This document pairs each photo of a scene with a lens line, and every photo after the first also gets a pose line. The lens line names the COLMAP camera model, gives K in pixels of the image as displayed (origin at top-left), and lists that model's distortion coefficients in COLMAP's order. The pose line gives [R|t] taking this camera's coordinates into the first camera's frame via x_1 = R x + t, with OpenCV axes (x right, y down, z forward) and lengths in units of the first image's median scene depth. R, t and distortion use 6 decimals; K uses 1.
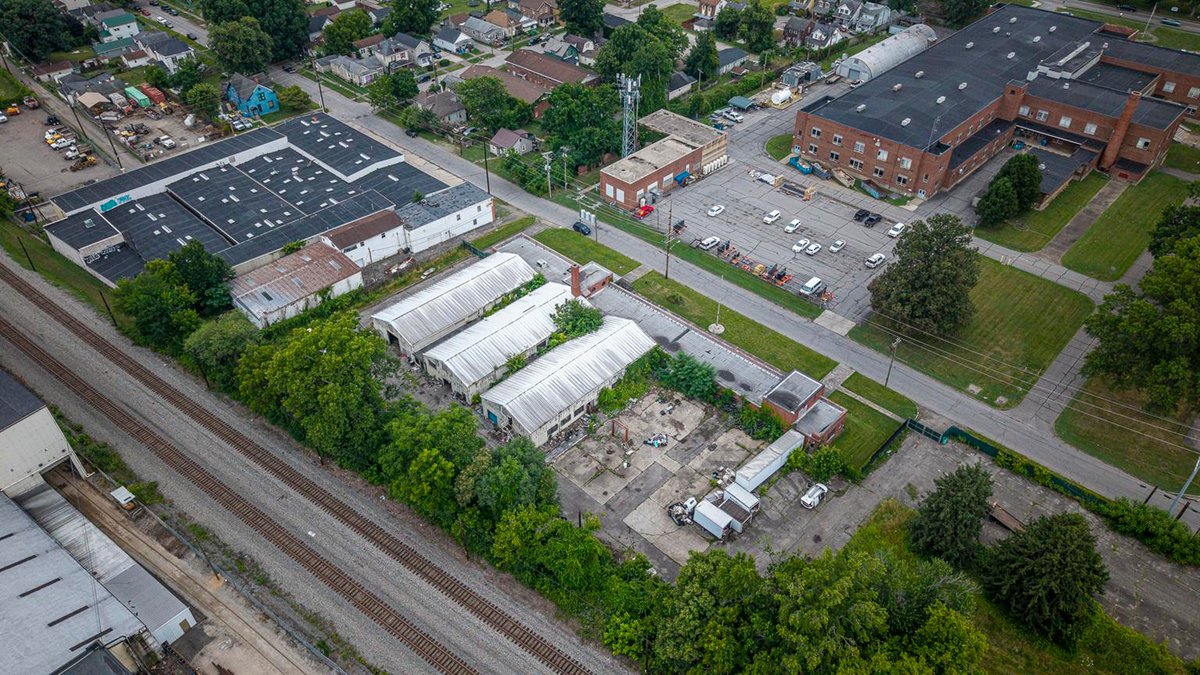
lens RADIAL K [[802.5, 0, 600.0], [0, 802.5, 337.5], [0, 0, 1]] dist [0.036515, -0.040828]
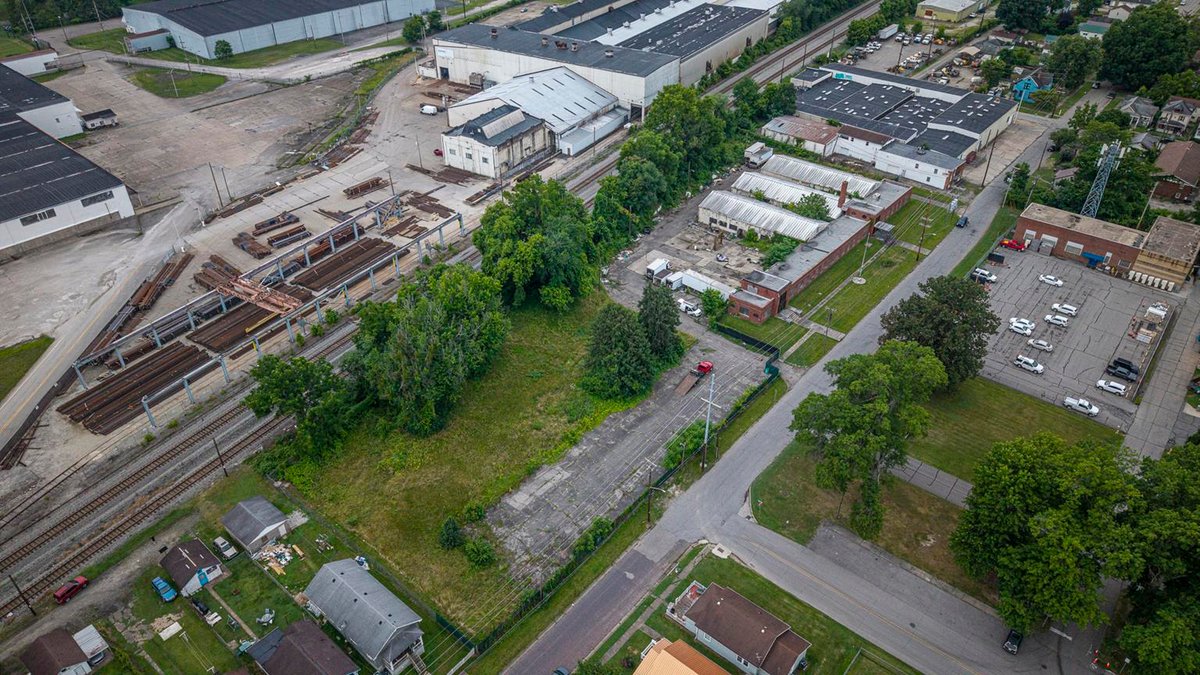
lens RADIAL K [[800.7, 0, 598.4], [0, 800.7, 335.4], [0, 0, 1]] dist [0.058900, -0.079461]
pose [[0.071166, 0.574113, -0.815677, 0.999491], [-0.628247, 0.660964, 0.410405, -0.180800], [0.774752, 0.483240, 0.407723, 0.208470]]
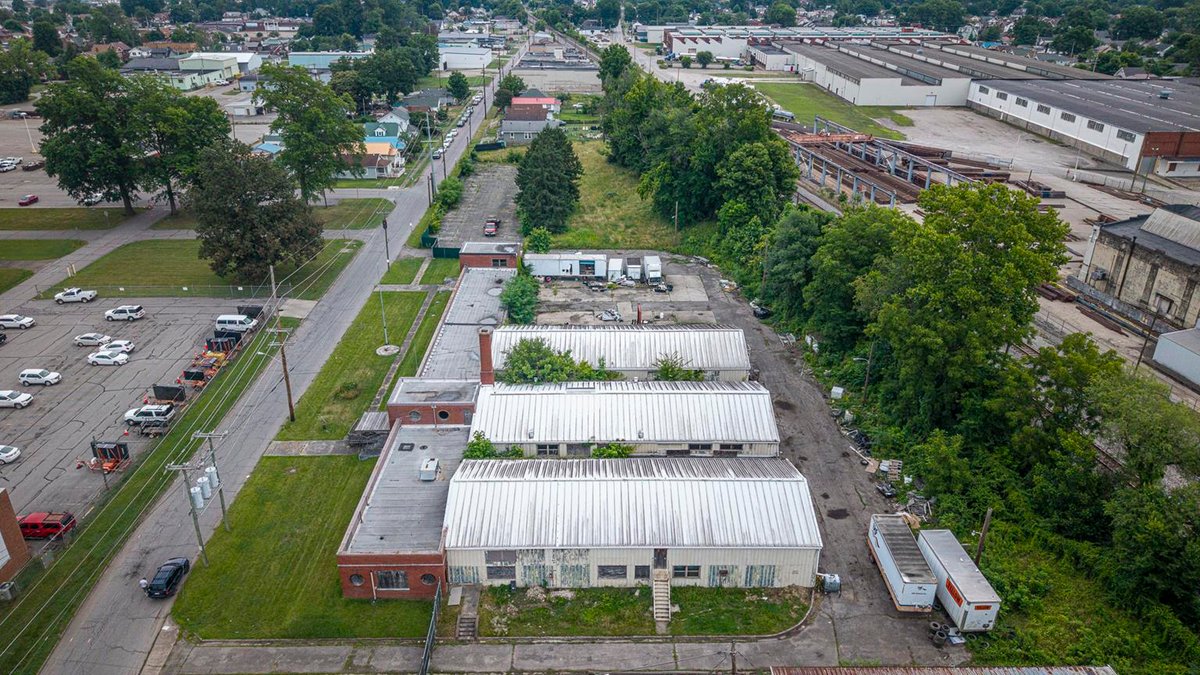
lens RADIAL K [[800.7, 0, 598.4], [0, 800.7, 335.4], [0, 0, 1]] dist [0.058900, -0.079461]
pose [[-0.700458, -0.289951, 0.652140, -0.379593], [0.452909, 0.525597, 0.720154, -0.381998], [-0.551572, 0.799798, -0.236837, 0.912750]]
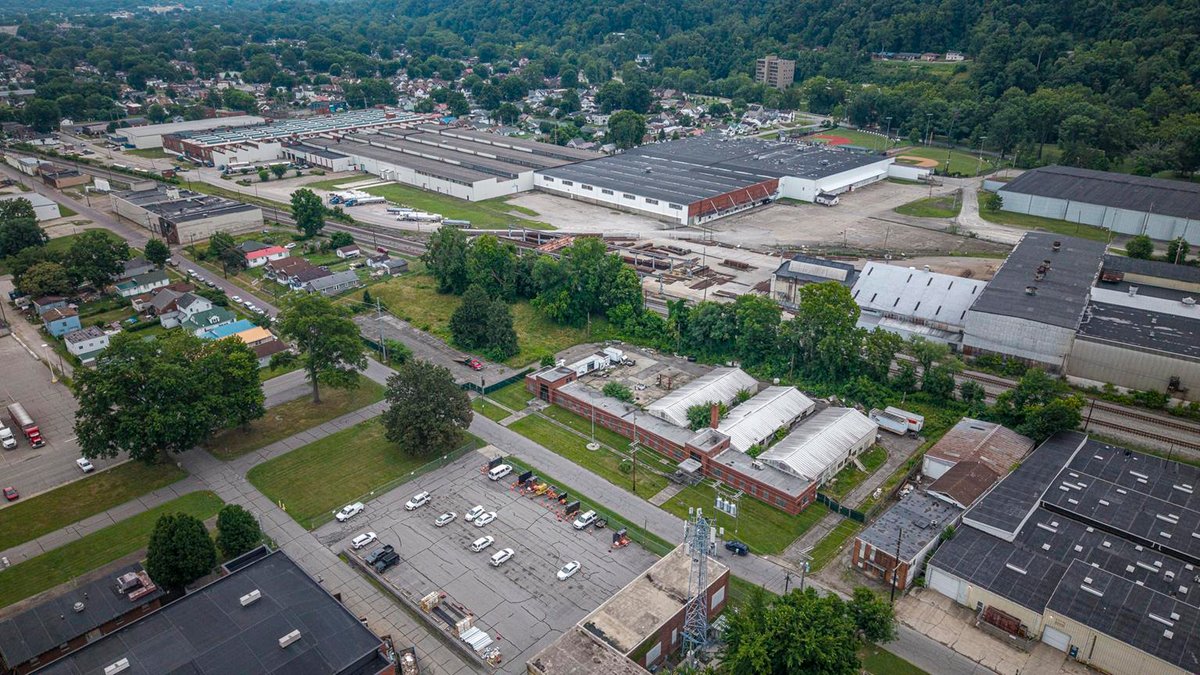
lens RADIAL K [[796.8, 0, 600.0], [0, 796.8, 337.5], [0, 0, 1]] dist [0.147765, -0.395139]
pose [[-0.999828, 0.015550, -0.010149, 0.125083], [-0.001845, 0.460695, 0.887557, -0.989967], [0.018477, 0.887422, -0.460587, 1.215811]]
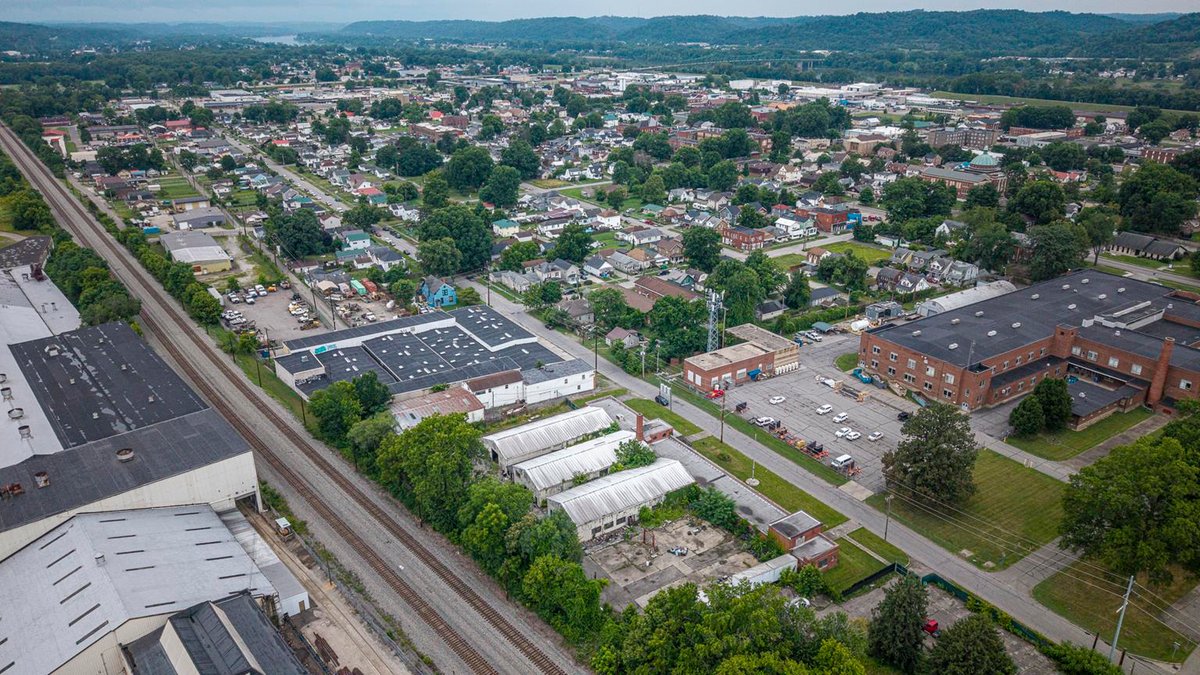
lens RADIAL K [[800.7, 0, 598.4], [0, 800.7, 335.4], [0, 0, 1]] dist [0.058900, -0.079461]
pose [[0.974460, 0.084506, -0.208055, 0.132300], [-0.143295, 0.947347, -0.286358, 0.137125], [0.172902, 0.308858, 0.935260, -0.201110]]
